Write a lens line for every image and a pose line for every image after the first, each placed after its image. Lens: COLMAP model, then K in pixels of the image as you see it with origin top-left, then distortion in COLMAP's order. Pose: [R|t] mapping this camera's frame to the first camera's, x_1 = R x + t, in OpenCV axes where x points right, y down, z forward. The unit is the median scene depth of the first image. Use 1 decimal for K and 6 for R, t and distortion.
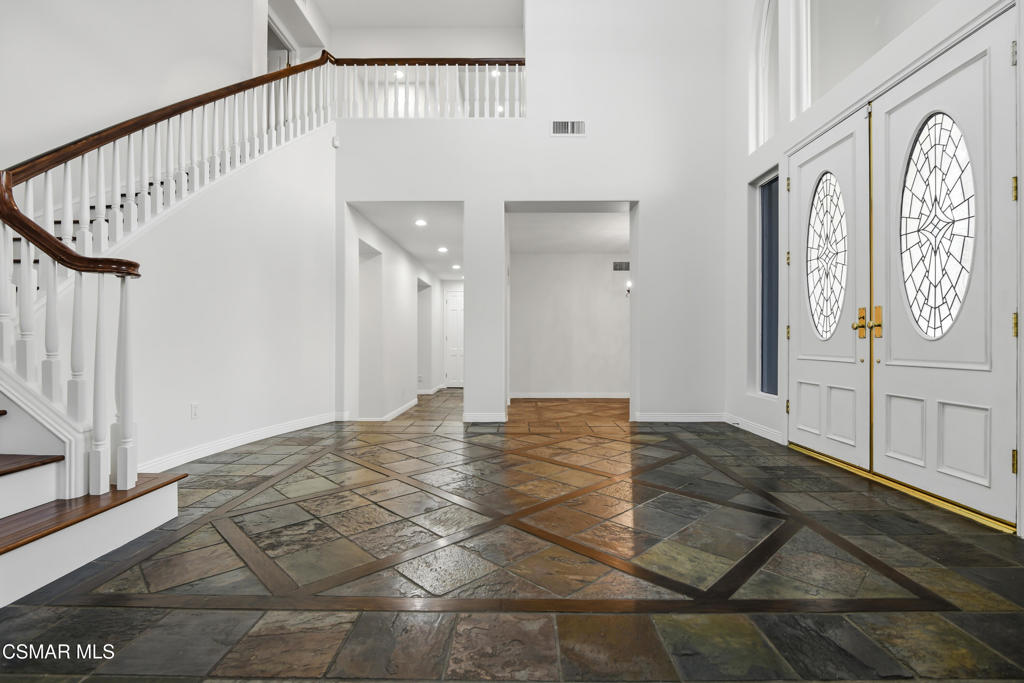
lens RADIAL K [[470.4, 0, 512.0], [0, 470.4, 341.6], [0, 0, 1]] dist [0.000559, -0.000121]
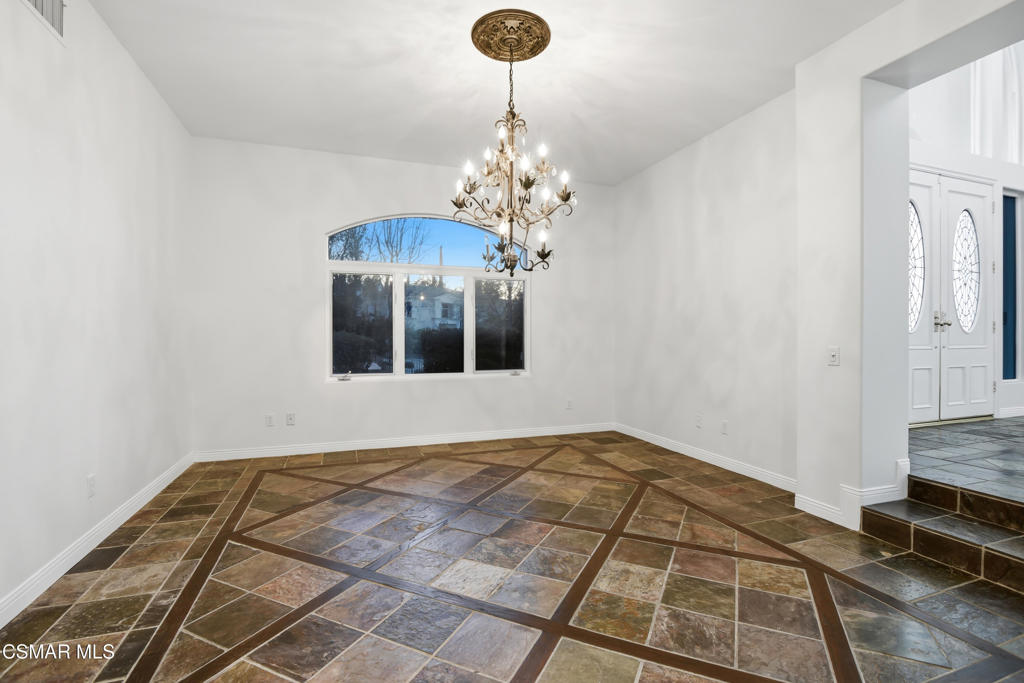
lens RADIAL K [[470.4, 0, 512.4], [0, 470.4, 350.0], [0, 0, 1]] dist [0.000559, -0.000121]
pose [[-0.356091, -0.004353, 0.934441, -0.152974], [-0.001647, 0.999991, 0.004031, 0.046290], [-0.934450, -0.000104, -0.356095, 2.776956]]
